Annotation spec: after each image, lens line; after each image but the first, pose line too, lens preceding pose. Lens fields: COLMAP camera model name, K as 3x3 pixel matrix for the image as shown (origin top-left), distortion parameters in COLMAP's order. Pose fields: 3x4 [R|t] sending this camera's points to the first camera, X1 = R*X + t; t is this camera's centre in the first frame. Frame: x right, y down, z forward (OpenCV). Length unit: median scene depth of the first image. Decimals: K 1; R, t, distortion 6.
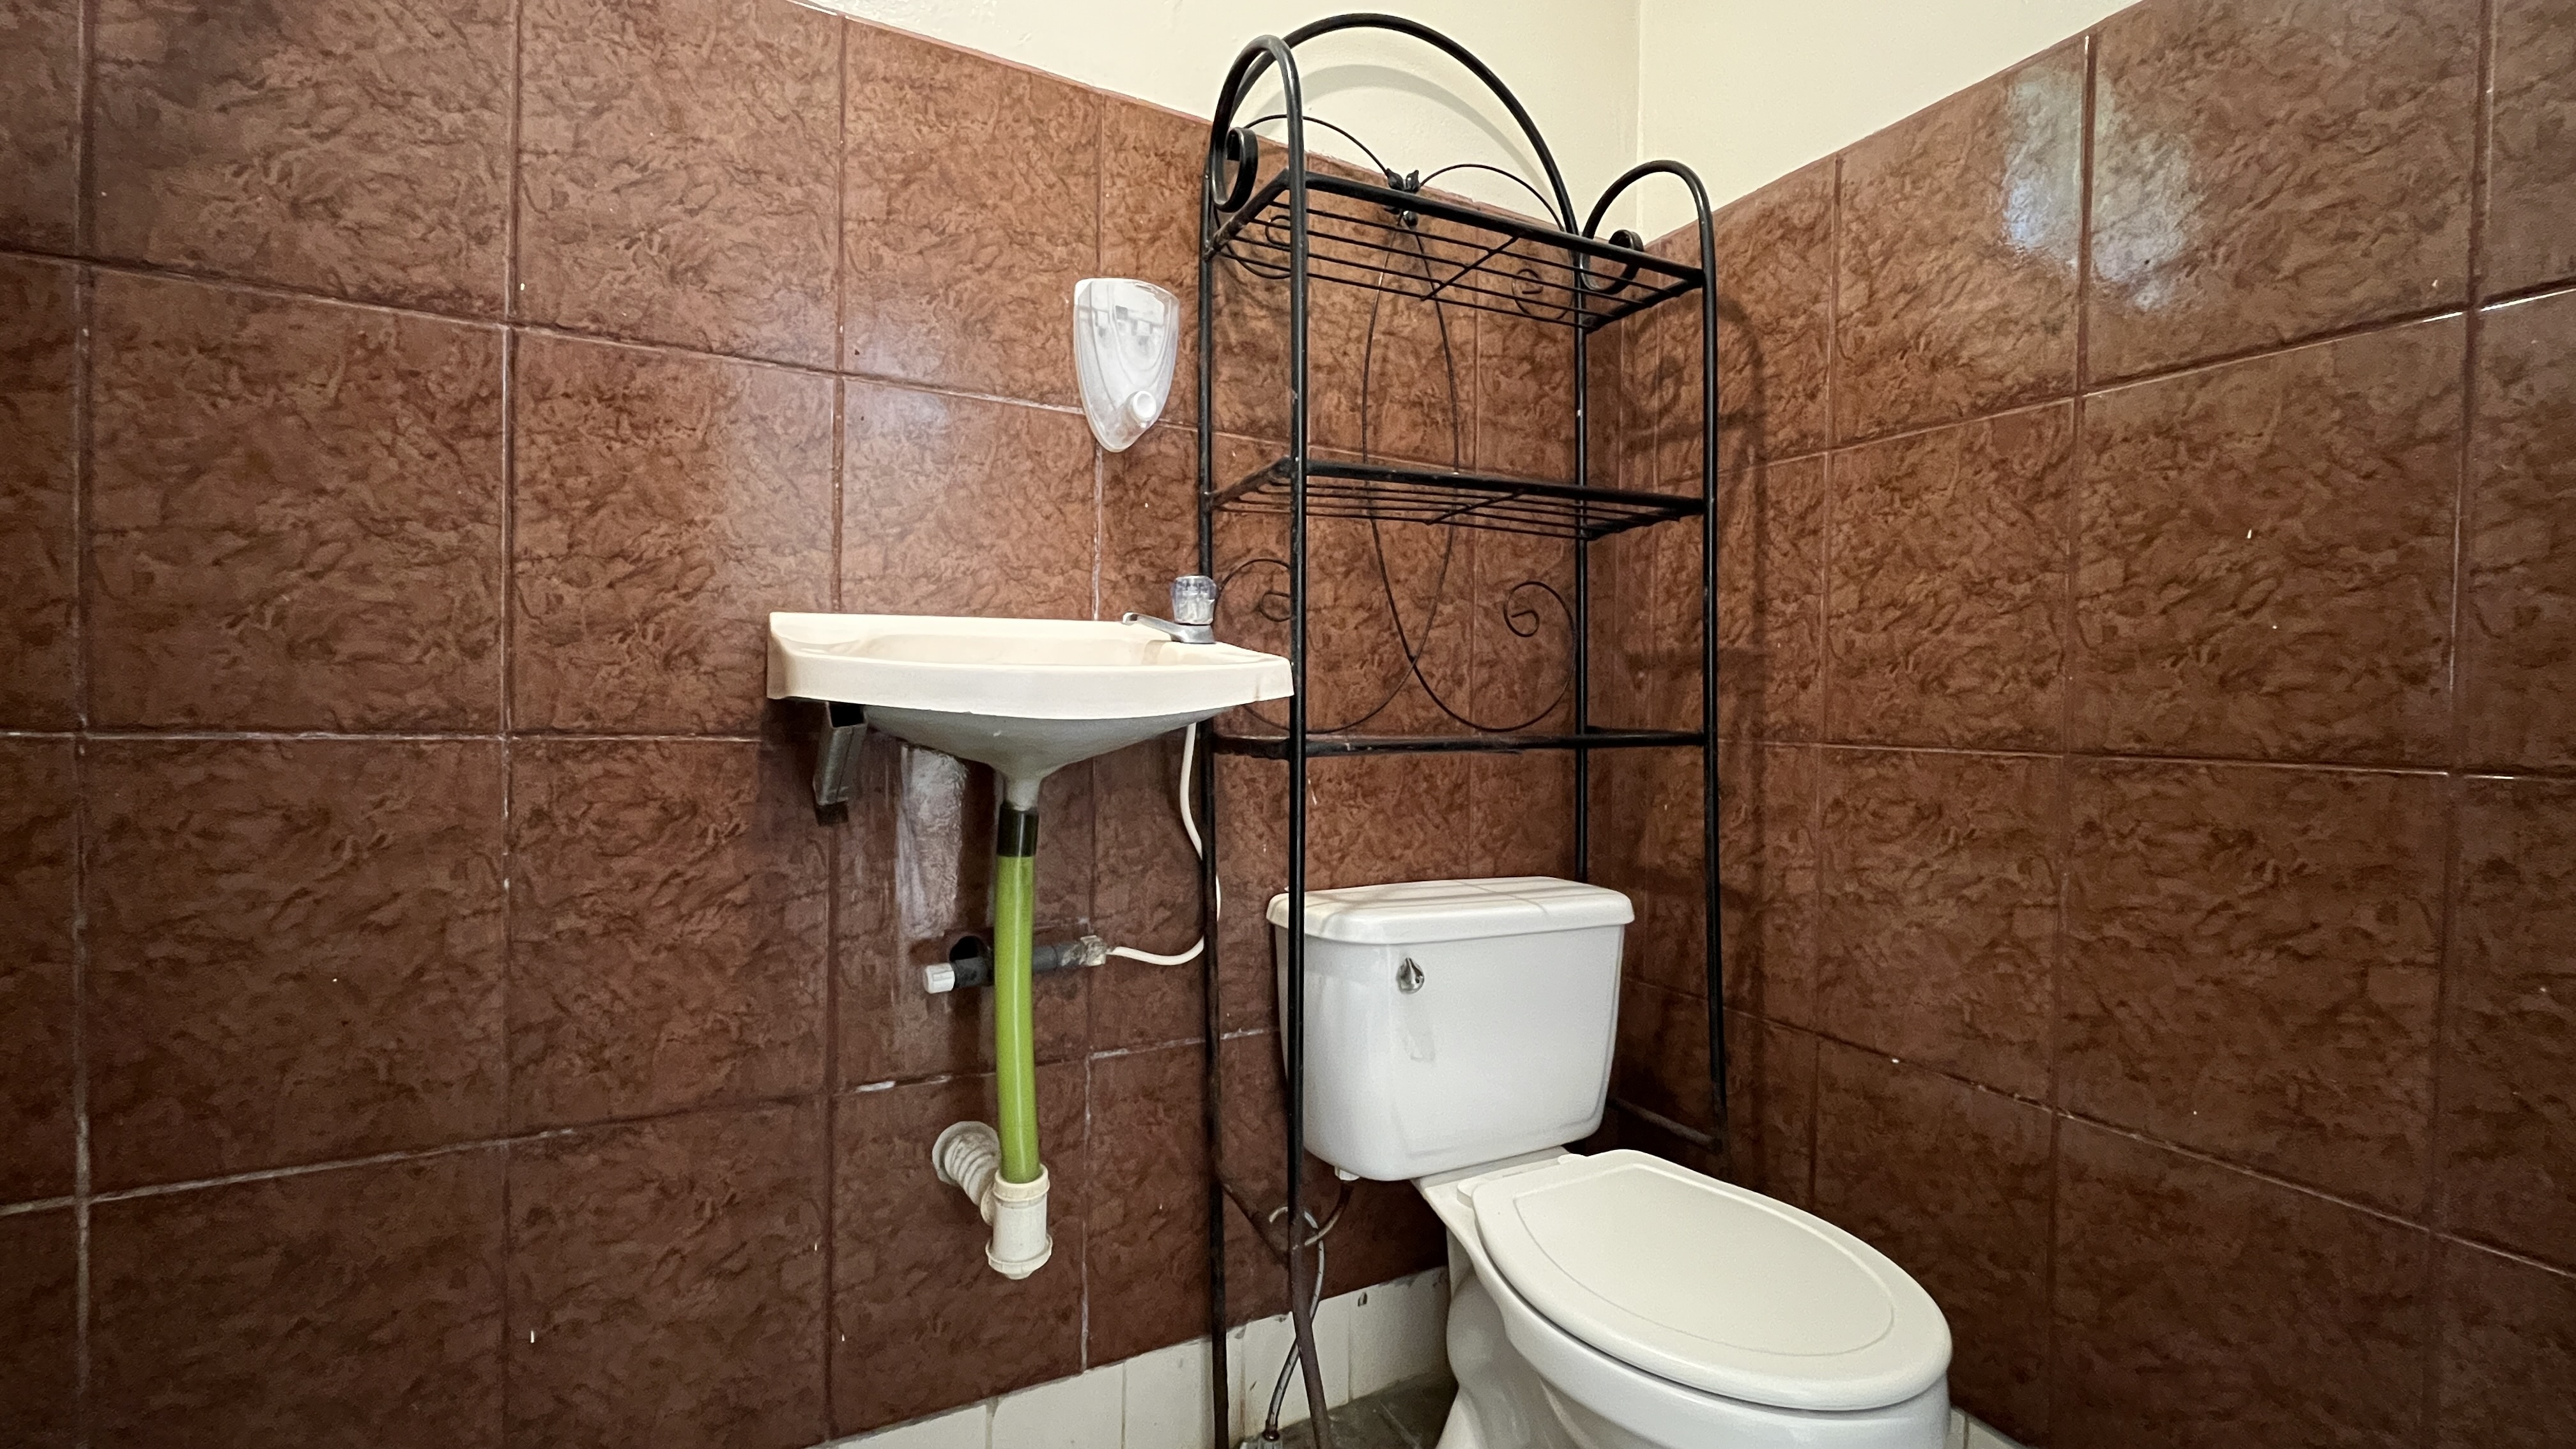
lens RADIAL K [[1036.6, 0, 1283.2], [0, 1036.6, 725.3], [0, 0, 1]] dist [-0.001082, -0.000477]
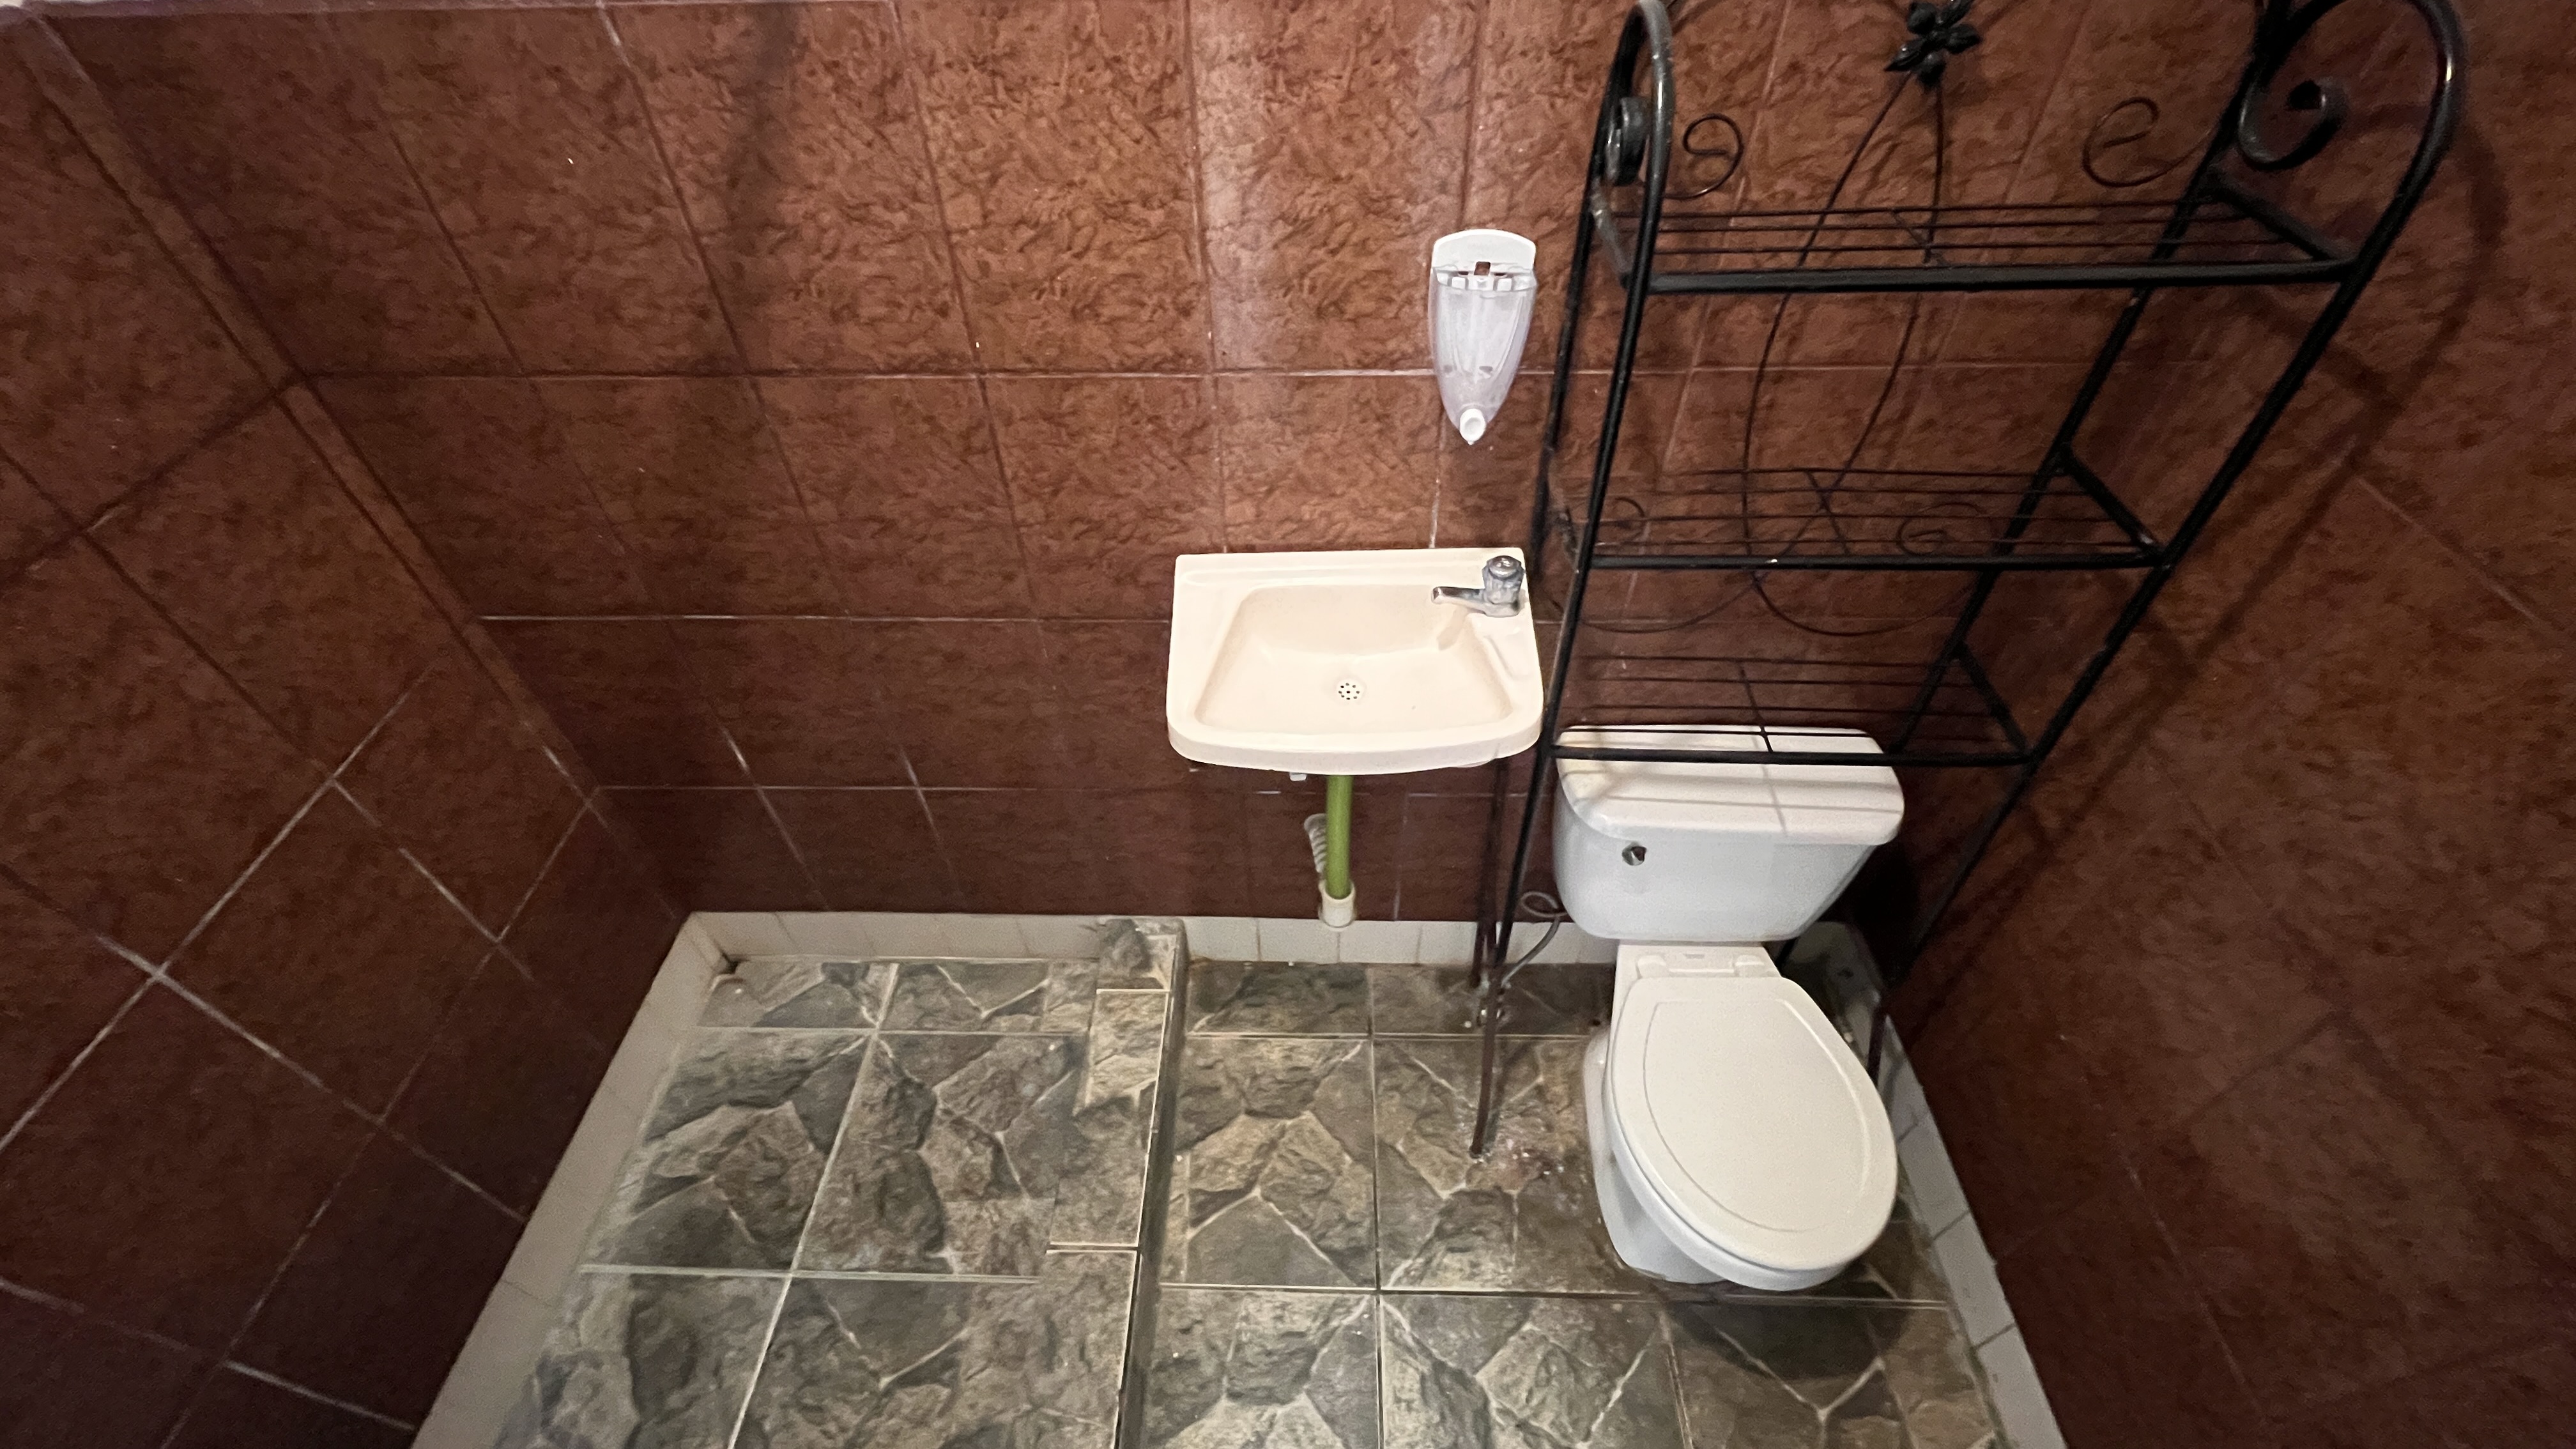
lens RADIAL K [[1036.6, 0, 1281.5], [0, 1036.6, 724.0], [0, 0, 1]] dist [-0.001082, -0.000477]
pose [[0.870786, 0.322244, -0.371335, 0.171600], [0.029561, 0.719584, 0.693775, -0.801320], [0.490772, -0.615107, 0.617079, 0.099859]]
